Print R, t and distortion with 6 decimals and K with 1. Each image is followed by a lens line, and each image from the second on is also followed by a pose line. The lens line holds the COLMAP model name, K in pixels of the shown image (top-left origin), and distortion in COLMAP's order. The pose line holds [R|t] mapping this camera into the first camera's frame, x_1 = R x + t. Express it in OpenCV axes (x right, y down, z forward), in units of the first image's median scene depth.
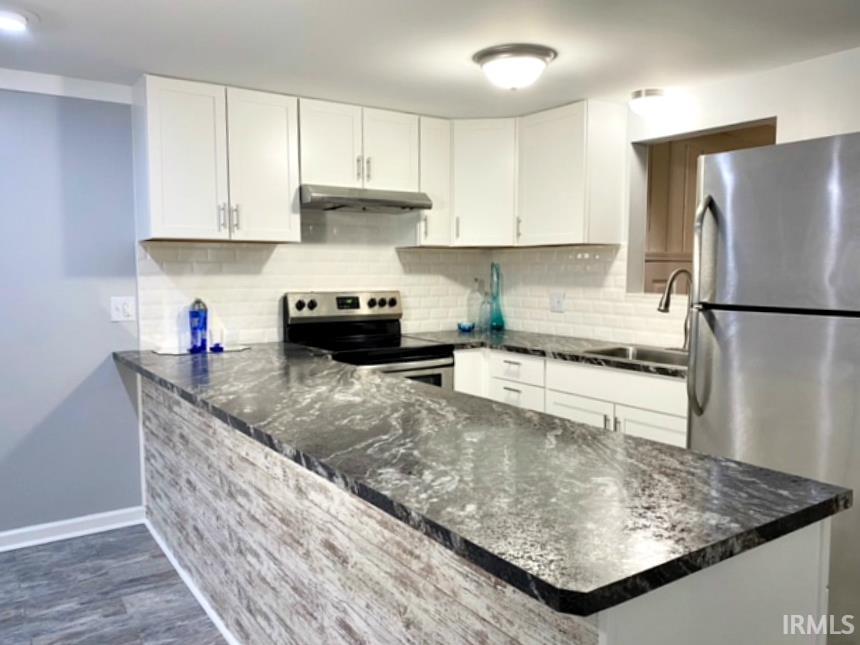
lens RADIAL K [[674.8, 0, 430.0], [0, 674.8, 322.5], [0, 0, 1]] dist [0.072411, -0.111022]
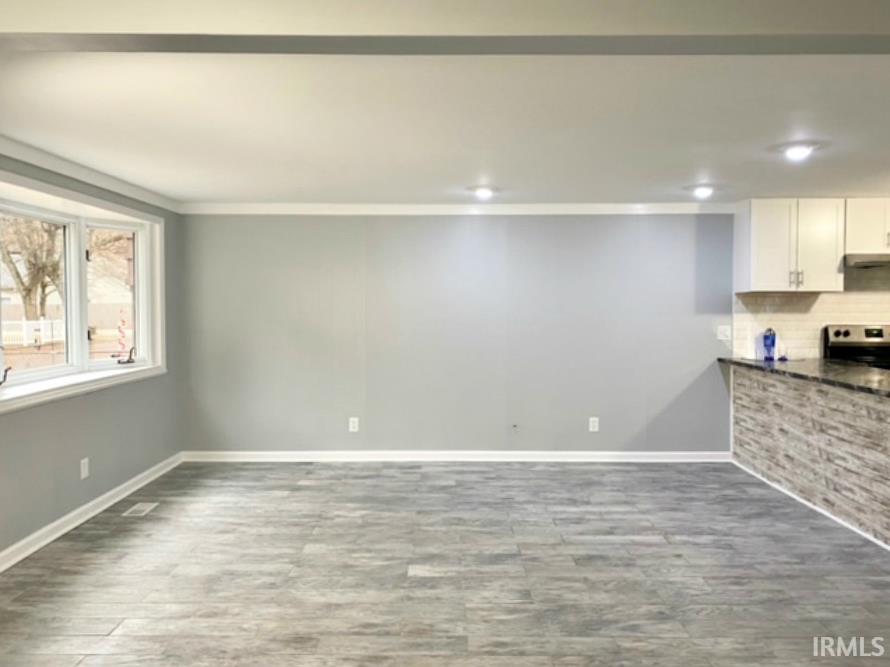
lens RADIAL K [[682.9, 0, 445.0], [0, 682.9, 333.5], [0, 0, 1]] dist [0.009554, -0.003156]
pose [[0.824984, 0.022568, -0.564706, -0.059153], [-0.042654, 0.998839, -0.022397, 0.047332], [0.563544, 0.042564, 0.824989, -0.764534]]
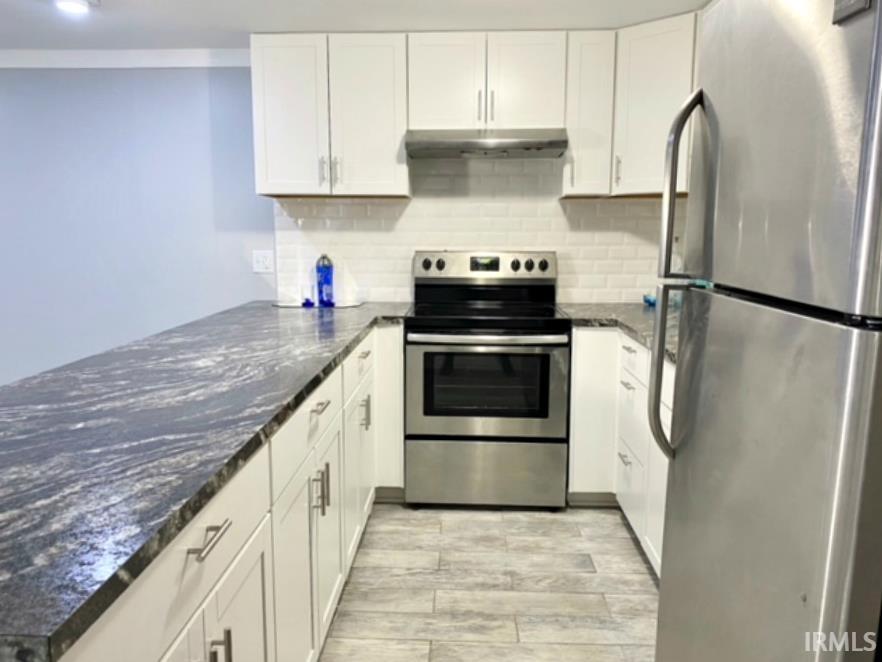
lens RADIAL K [[692.1, 0, 441.0], [0, 692.1, 331.0], [0, 0, 1]] dist [0.072411, -0.111022]
pose [[0.798141, 0.092377, -0.595346, 0.426033], [-0.050194, 0.994935, 0.087087, -0.019626], [0.600376, -0.039625, 0.798736, 0.267449]]
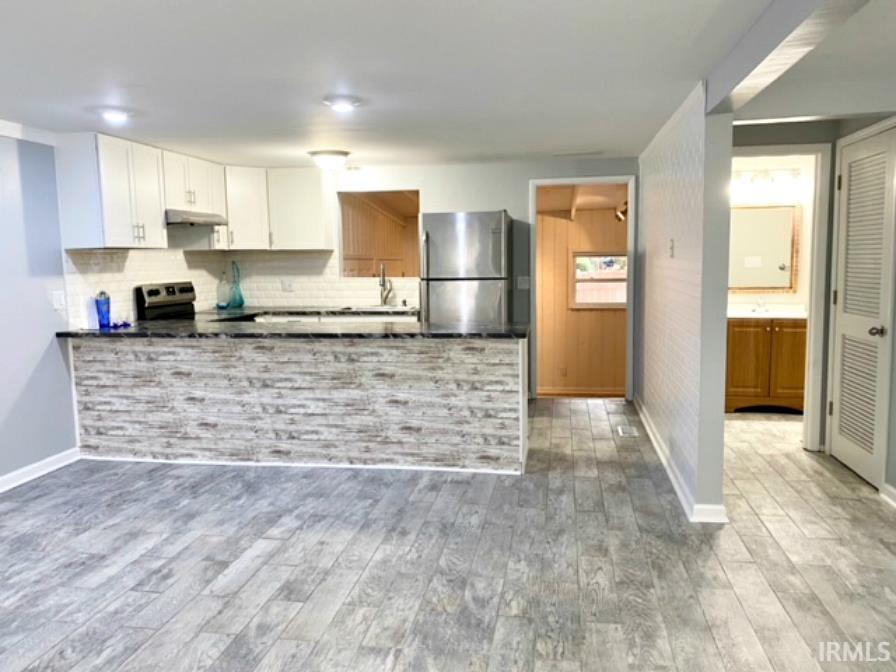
lens RADIAL K [[703.1, 0, 448.0], [0, 703.1, 336.0], [0, 0, 1]] dist [0.072411, -0.111022]
pose [[0.692278, -0.089984, 0.715999, -0.882894], [0.071779, 0.995861, 0.055756, 0.026577], [-0.718052, 0.012795, 0.695872, -0.487231]]
